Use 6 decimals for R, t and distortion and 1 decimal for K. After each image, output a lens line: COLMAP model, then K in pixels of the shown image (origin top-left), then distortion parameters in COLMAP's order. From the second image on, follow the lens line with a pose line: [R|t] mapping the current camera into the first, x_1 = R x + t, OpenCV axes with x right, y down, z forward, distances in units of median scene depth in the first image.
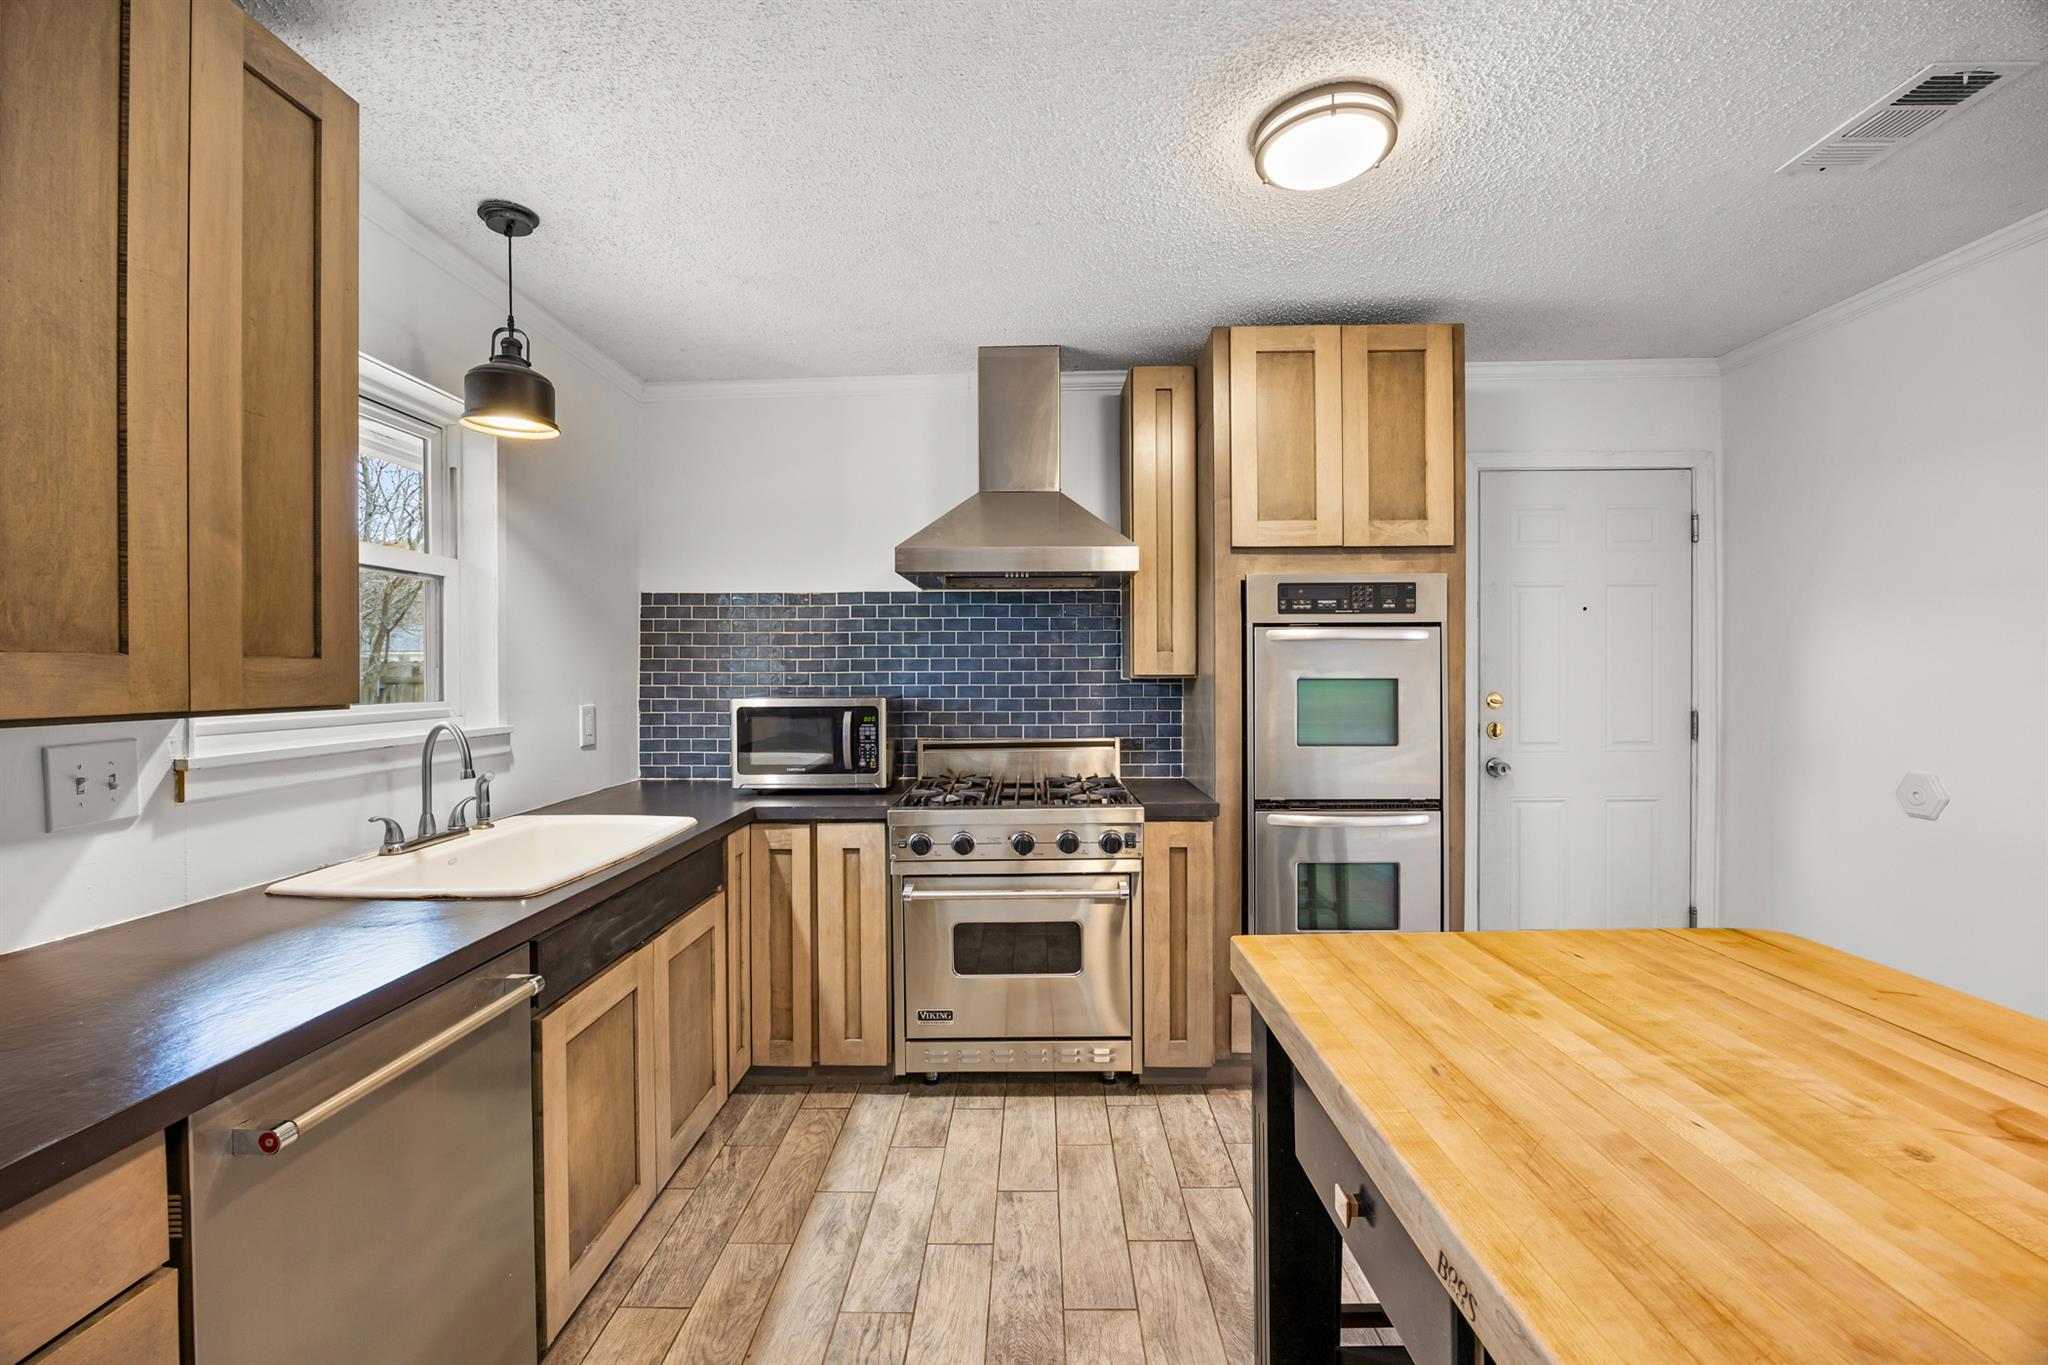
lens RADIAL K [[860.5, 0, 1025.8], [0, 860.5, 682.9], [0, 0, 1]] dist [-0.017731, 0.001749]
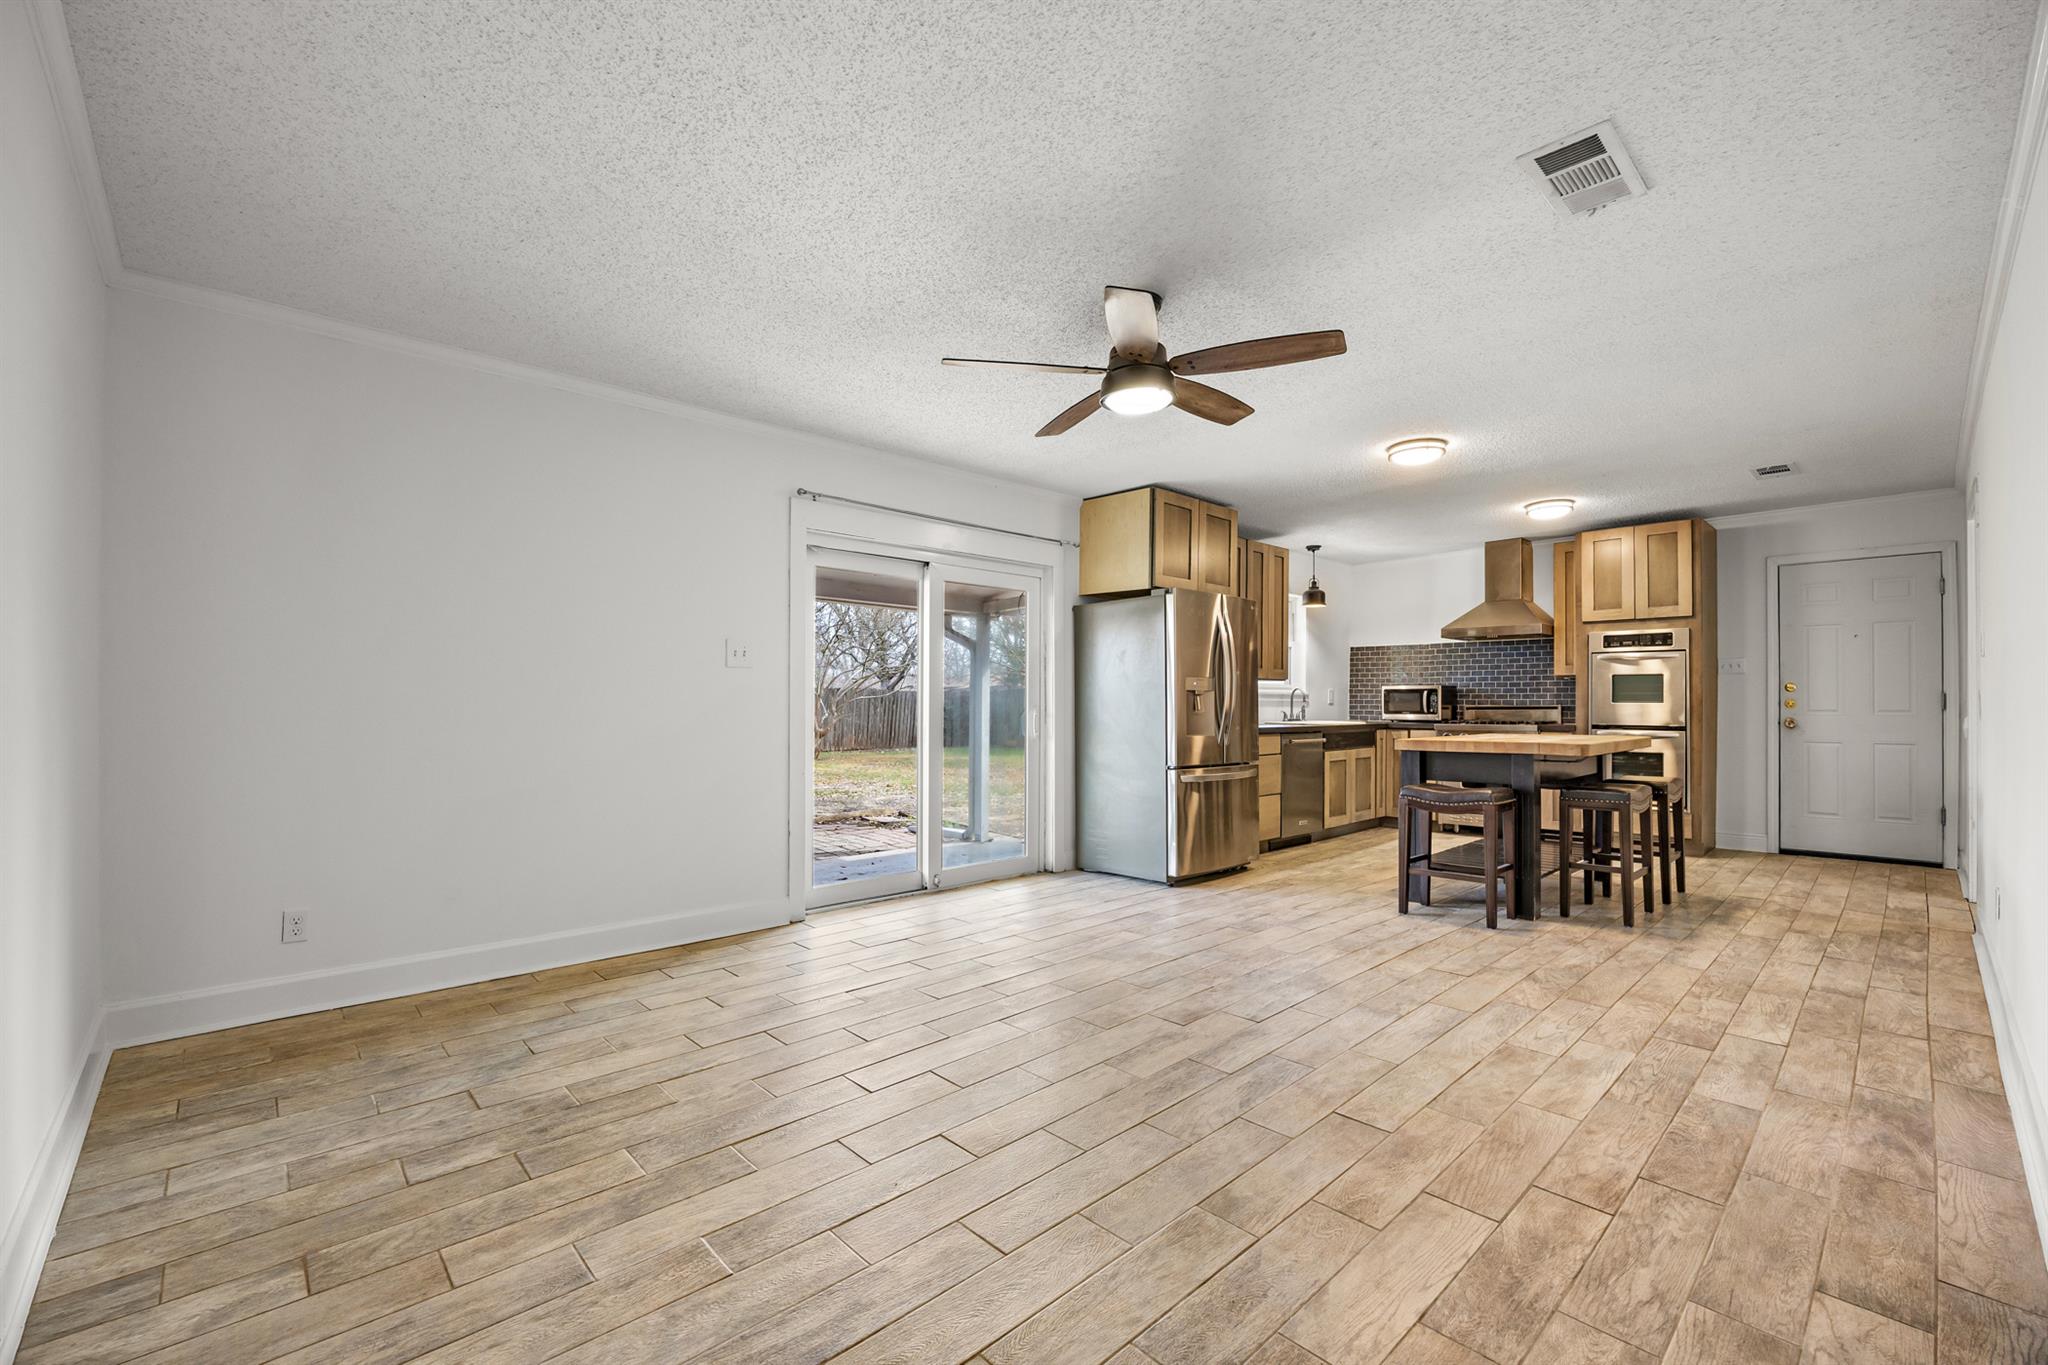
lens RADIAL K [[860.5, 0, 1025.2], [0, 860.5, 690.2], [0, 0, 1]] dist [-0.017731, 0.001749]
pose [[0.701952, -0.003739, -0.712215, 0.890453], [-0.014609, 0.999700, -0.019647, 0.112275], [0.712075, 0.024196, 0.701687, -1.908188]]
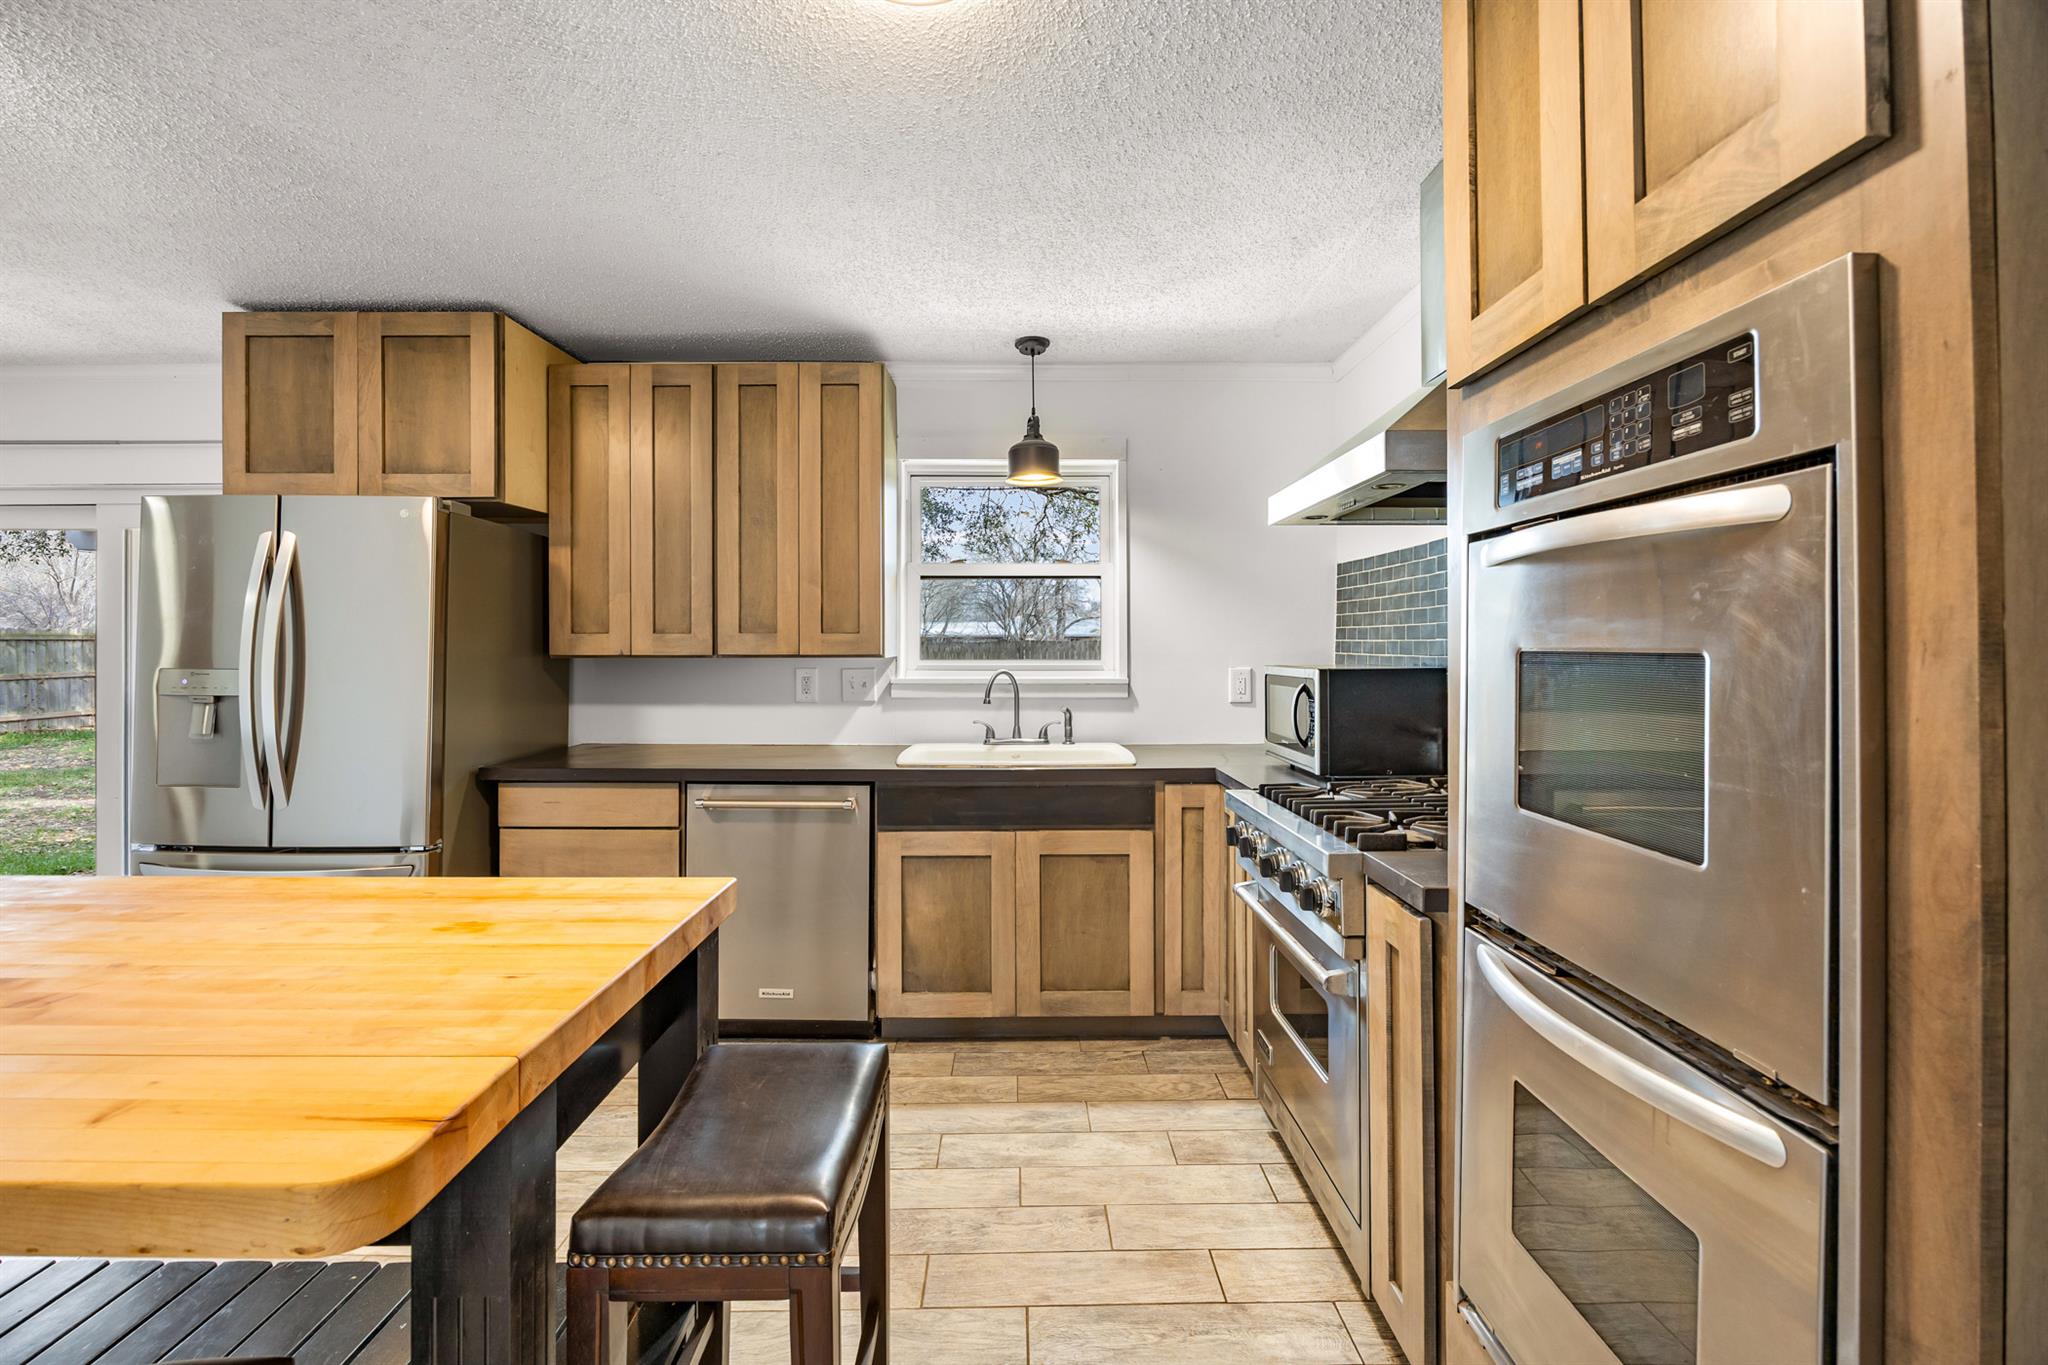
lens RADIAL K [[860.5, 0, 1012.8], [0, 860.5, 644.3], [0, 0, 1]] dist [-0.017731, 0.001749]
pose [[0.017263, -0.000319, -0.999851, 0.766369], [-0.018254, 0.999833, -0.000634, -0.003541], [0.999684, 0.018262, 0.017254, 0.760334]]
